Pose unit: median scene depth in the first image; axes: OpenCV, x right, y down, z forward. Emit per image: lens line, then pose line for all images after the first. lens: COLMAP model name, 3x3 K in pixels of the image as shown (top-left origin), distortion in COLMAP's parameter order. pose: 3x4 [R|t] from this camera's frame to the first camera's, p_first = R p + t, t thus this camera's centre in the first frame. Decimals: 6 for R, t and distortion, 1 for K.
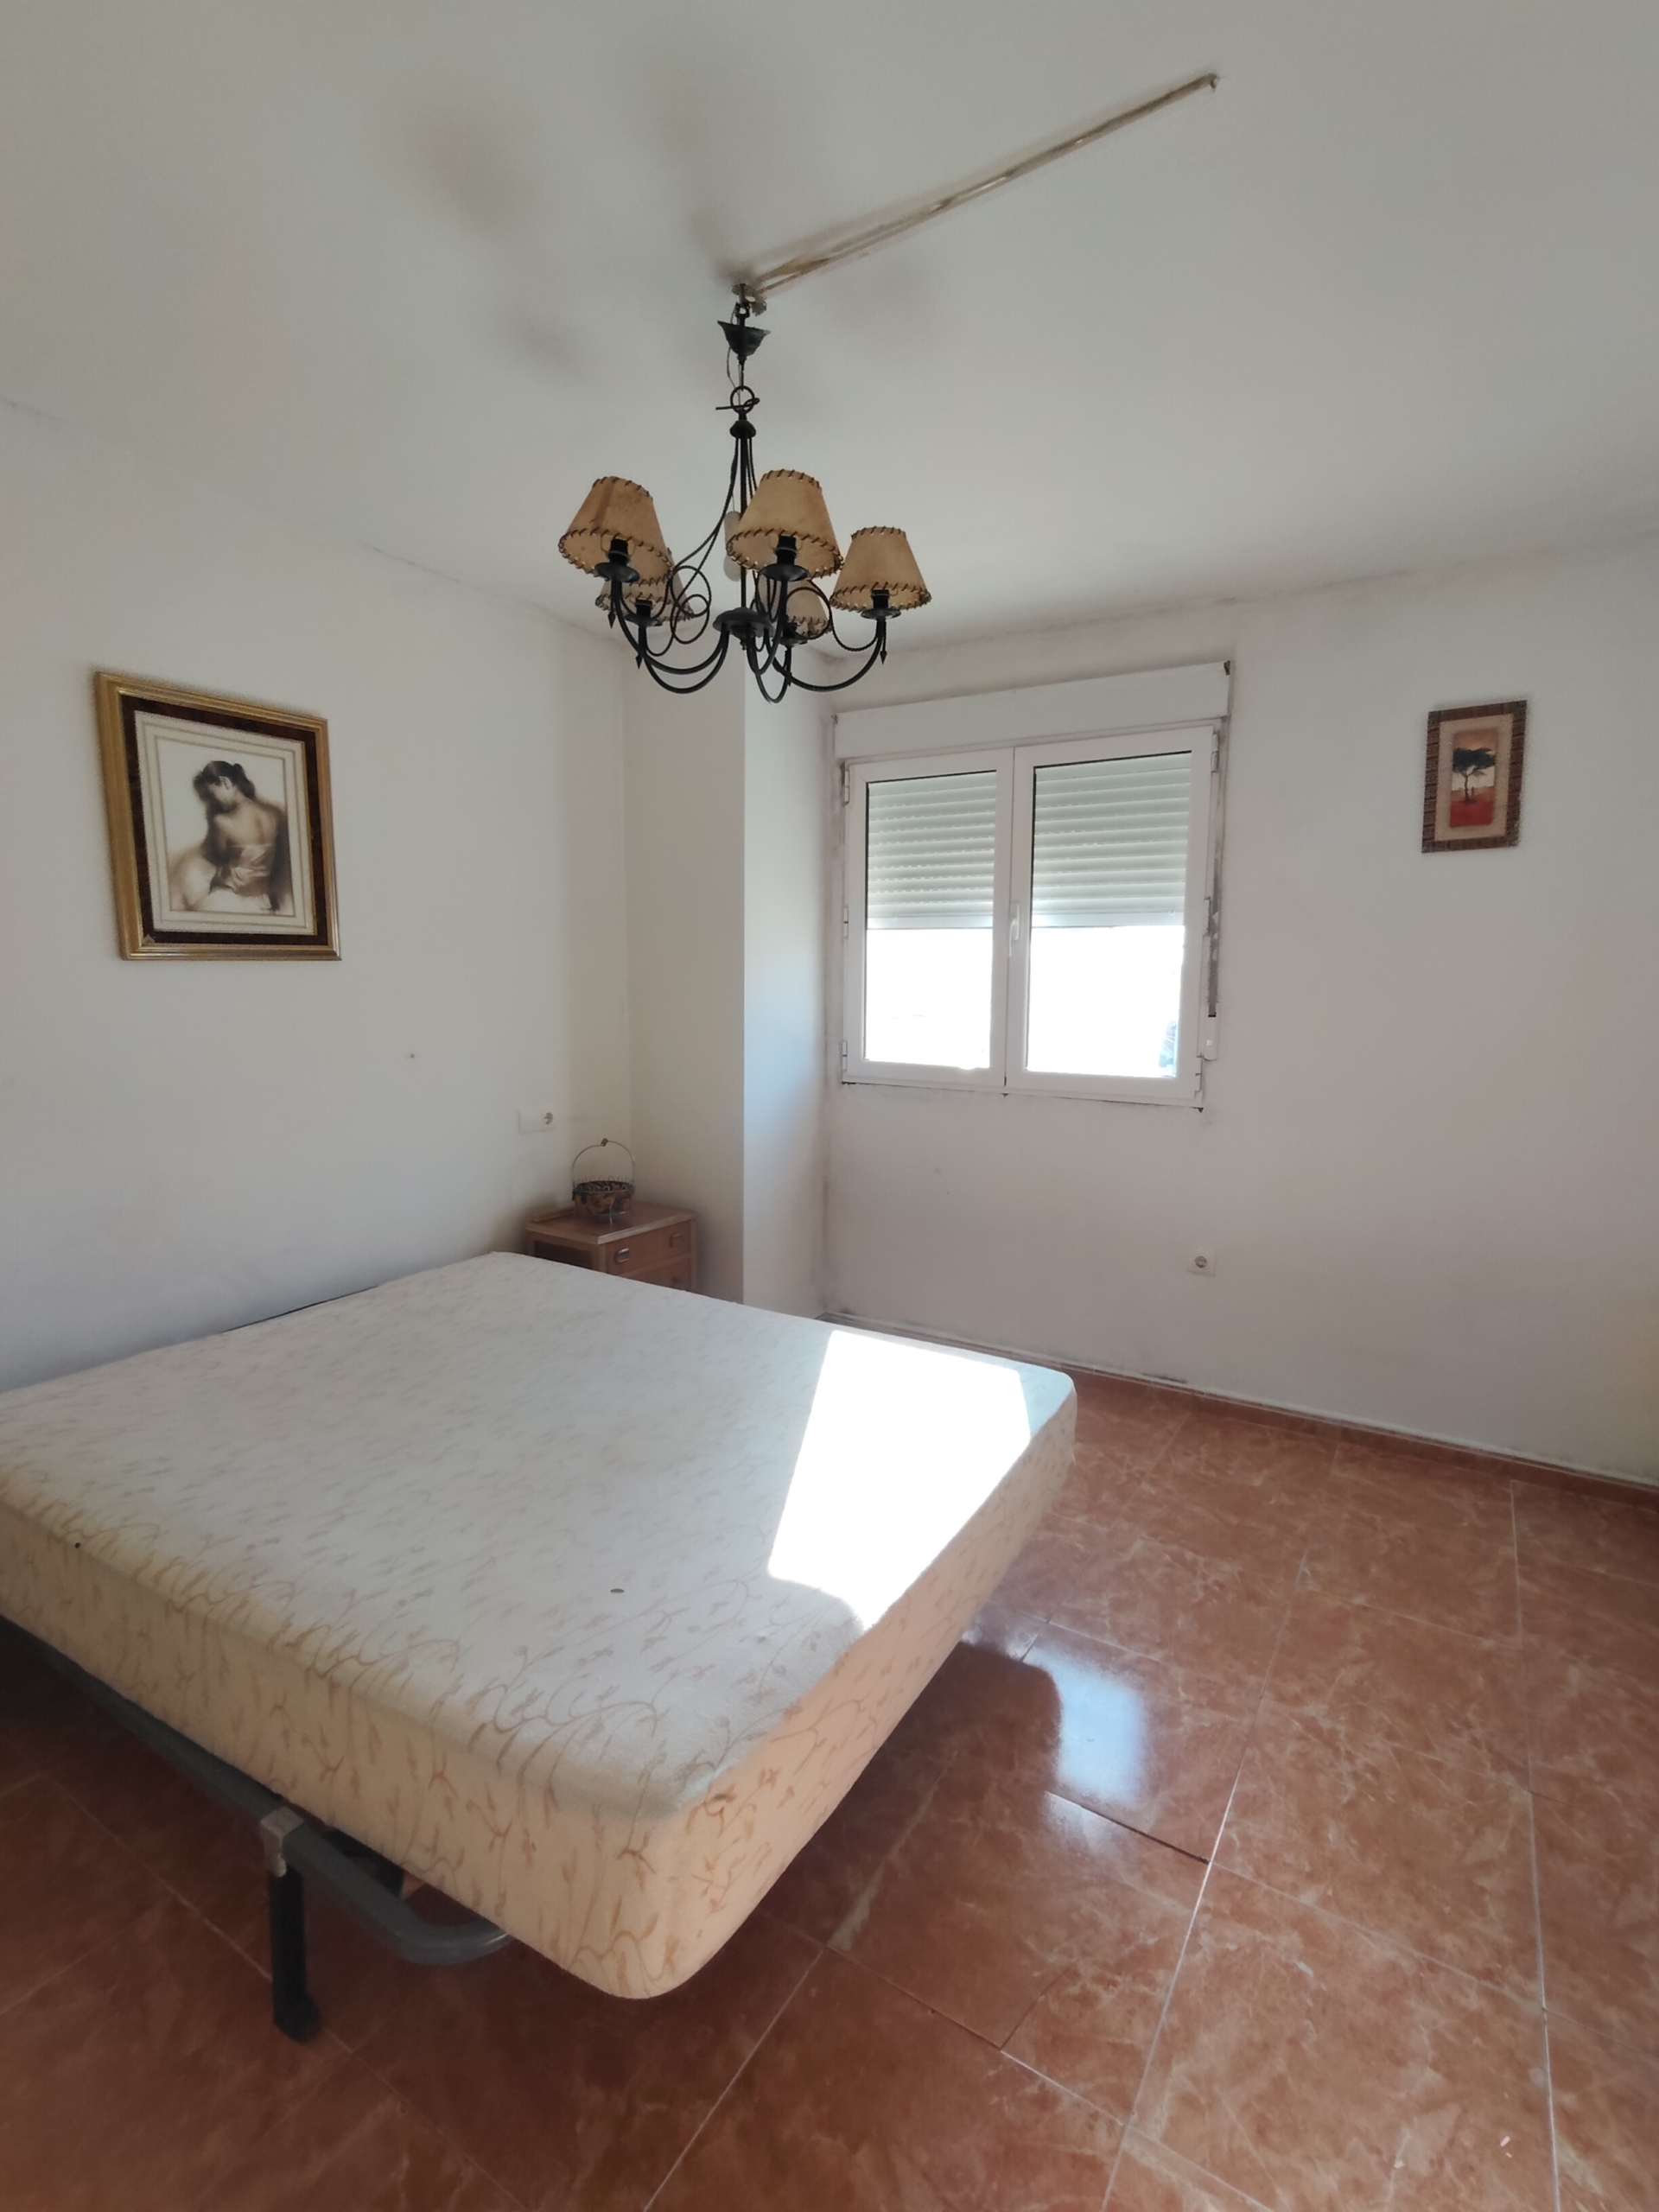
lens RADIAL K [[1039.0, 0, 868.1], [0, 1039.0, 1101.4], [0, 0, 1]] dist [-0.000999, -0.000368]
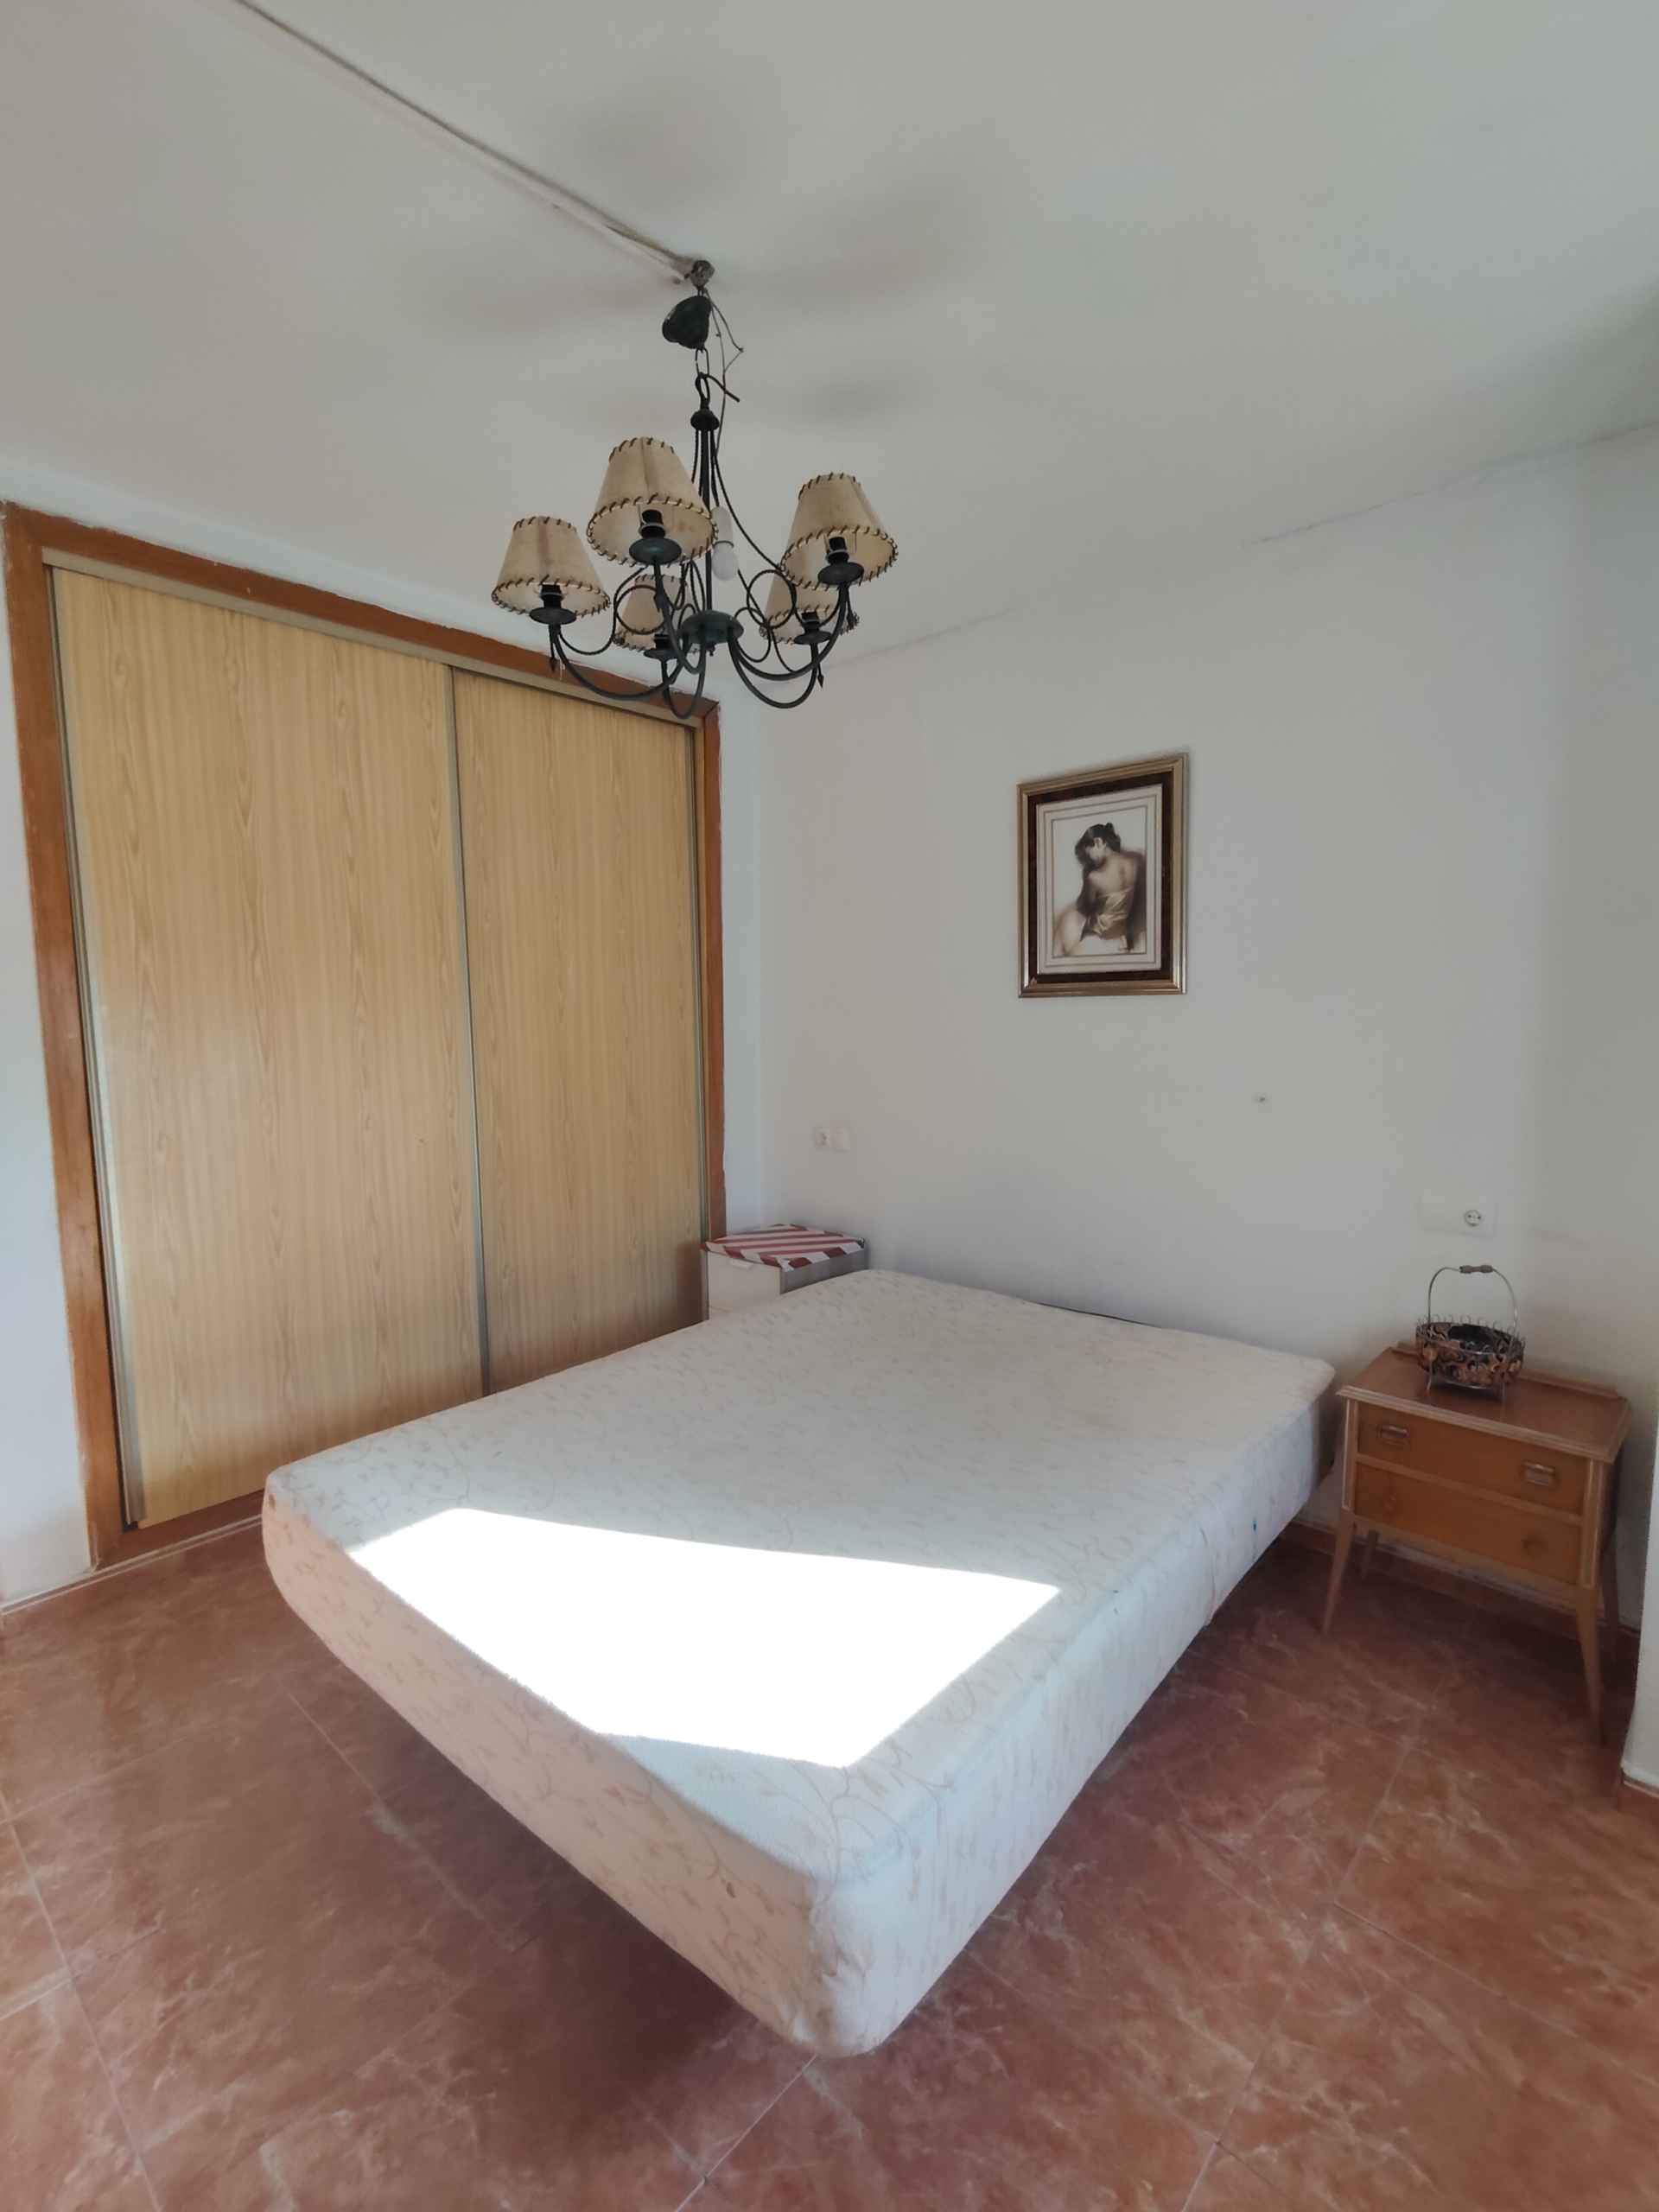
lens RADIAL K [[1039.0, 0, 868.1], [0, 1039.0, 1101.4], [0, 0, 1]] dist [-0.000999, -0.000368]
pose [[-0.194983, 0.083355, -0.977258, 0.575062], [-0.116718, 0.987330, 0.107502, -0.115943], [0.973837, 0.135025, -0.182784, 0.988331]]
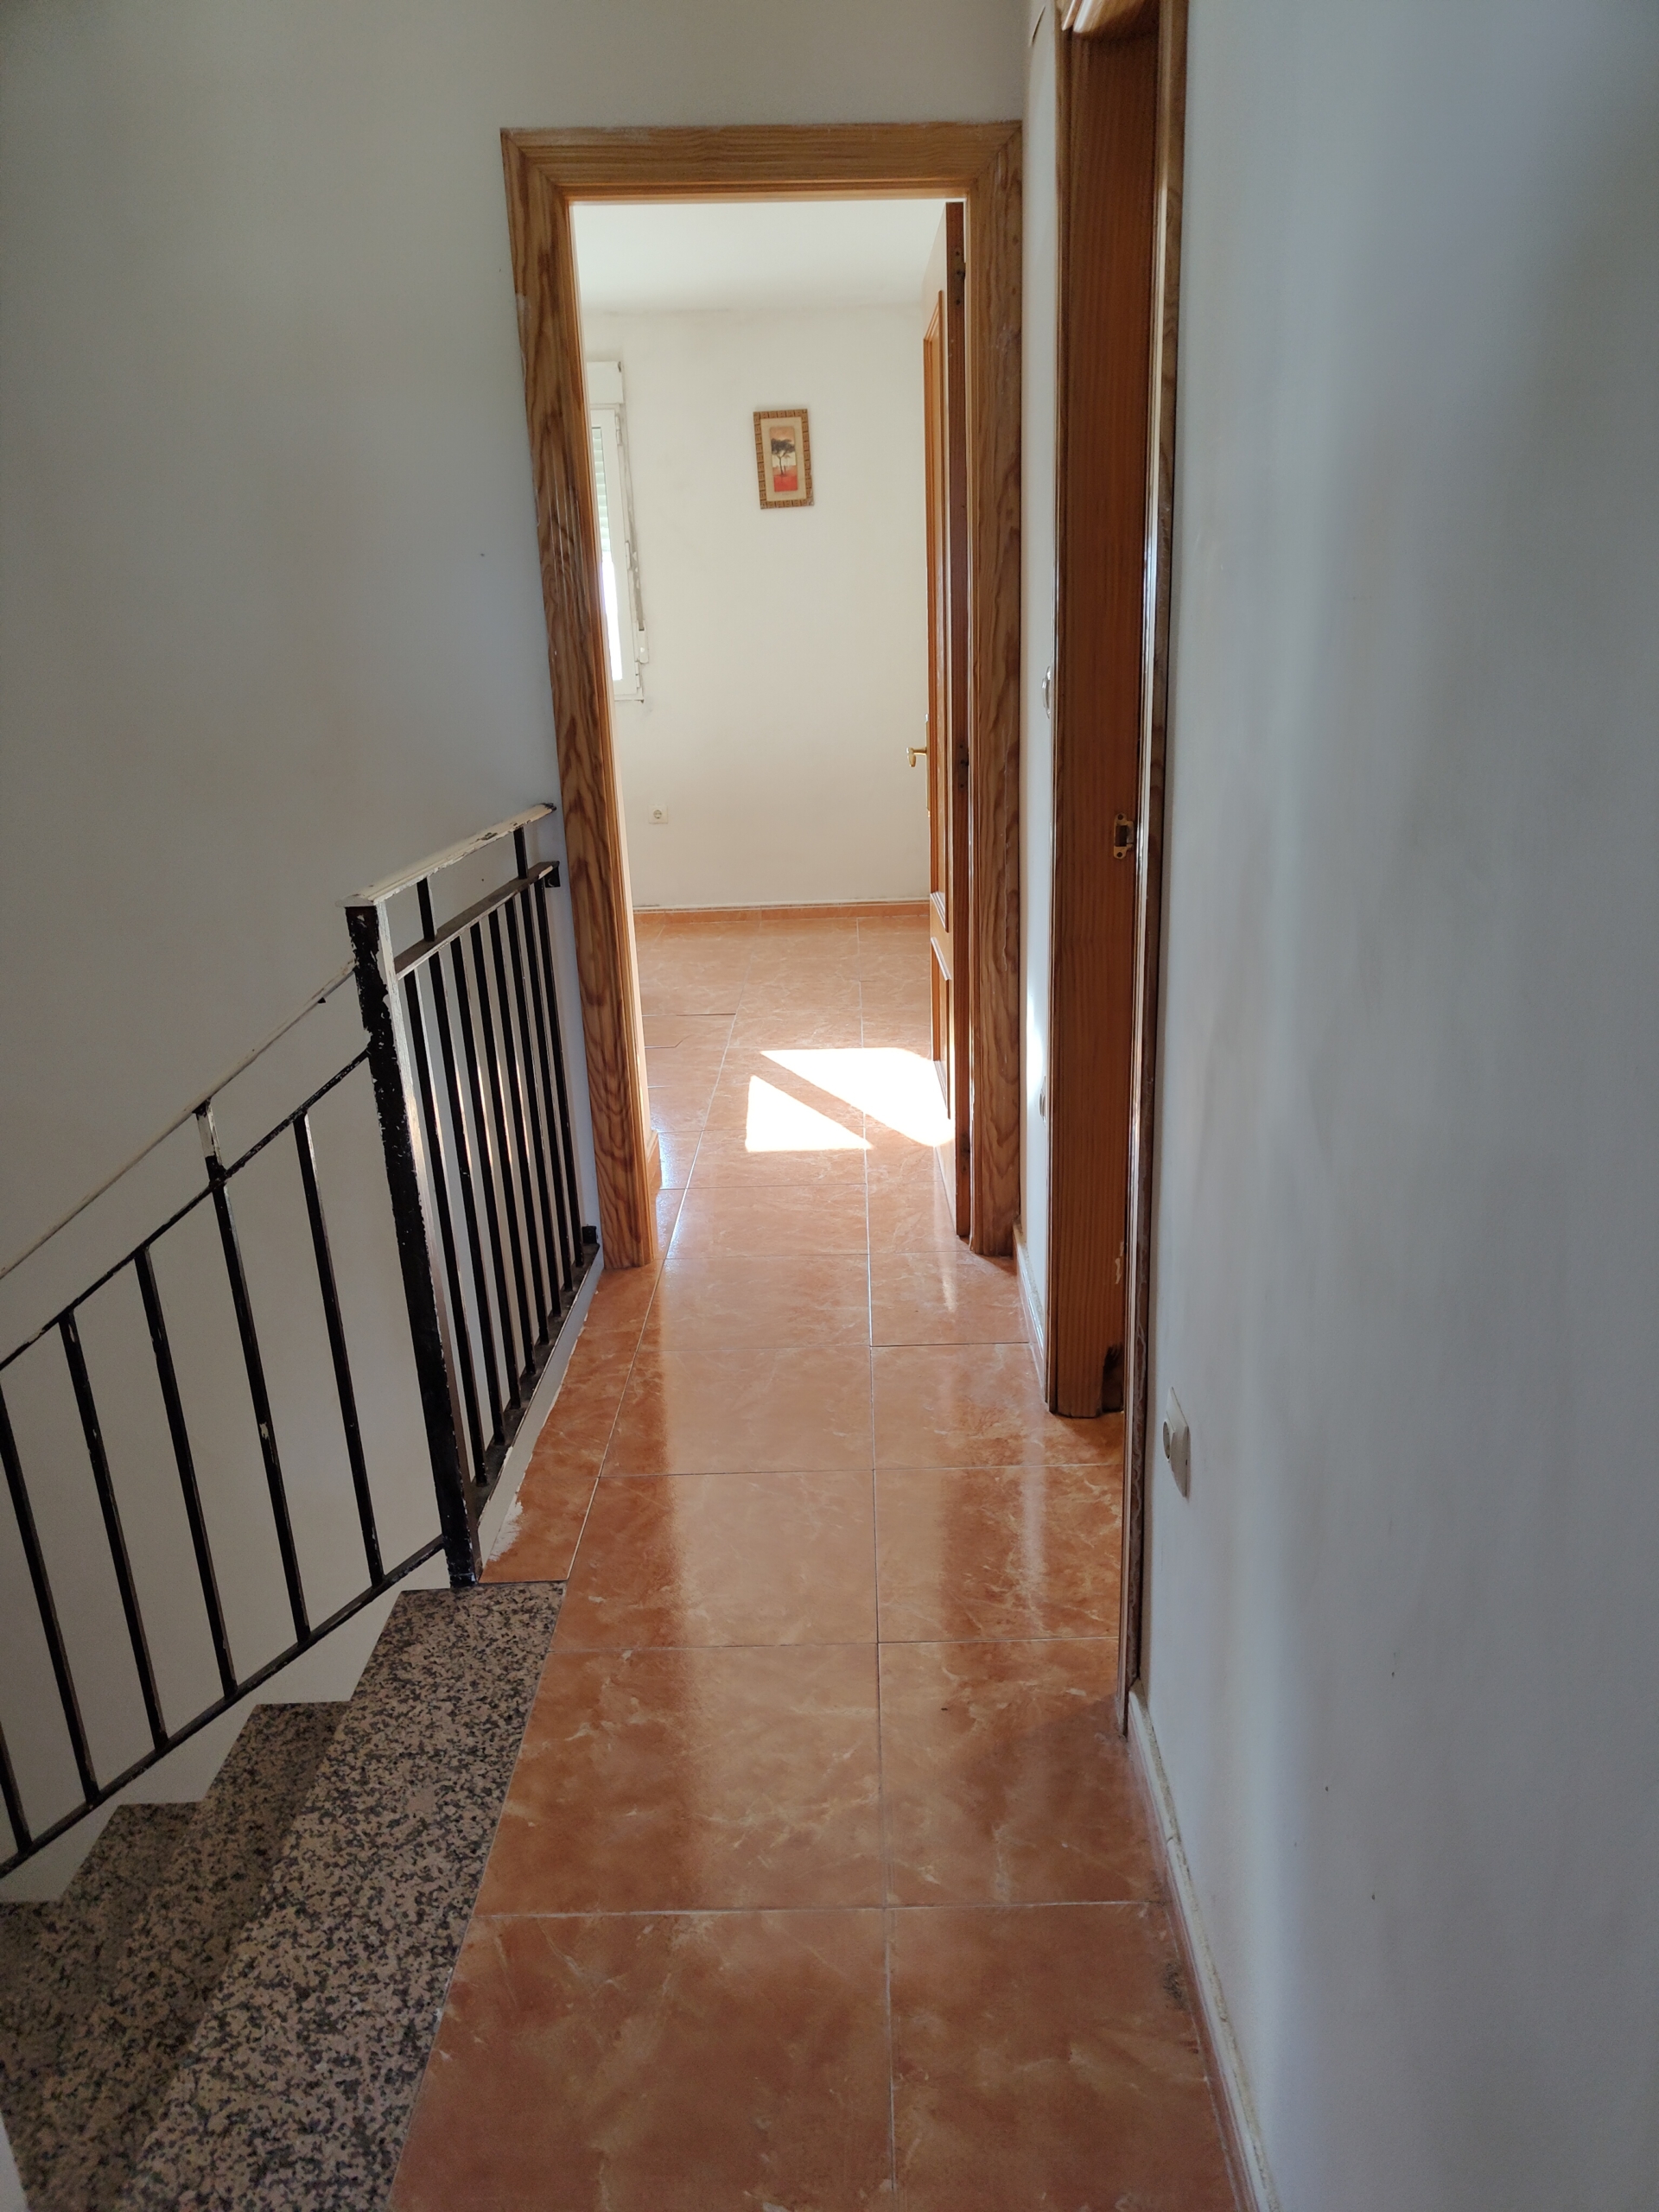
lens RADIAL K [[1540.4, 0, 860.8], [0, 1540.4, 1115.8], [0, 0, 1]] dist [0.020685, -0.007290]
pose [[0.857165, -0.211914, 0.469426, -0.700800], [0.111994, 0.966313, 0.231725, 0.133354], [-0.502719, -0.146053, 0.852023, -1.339487]]
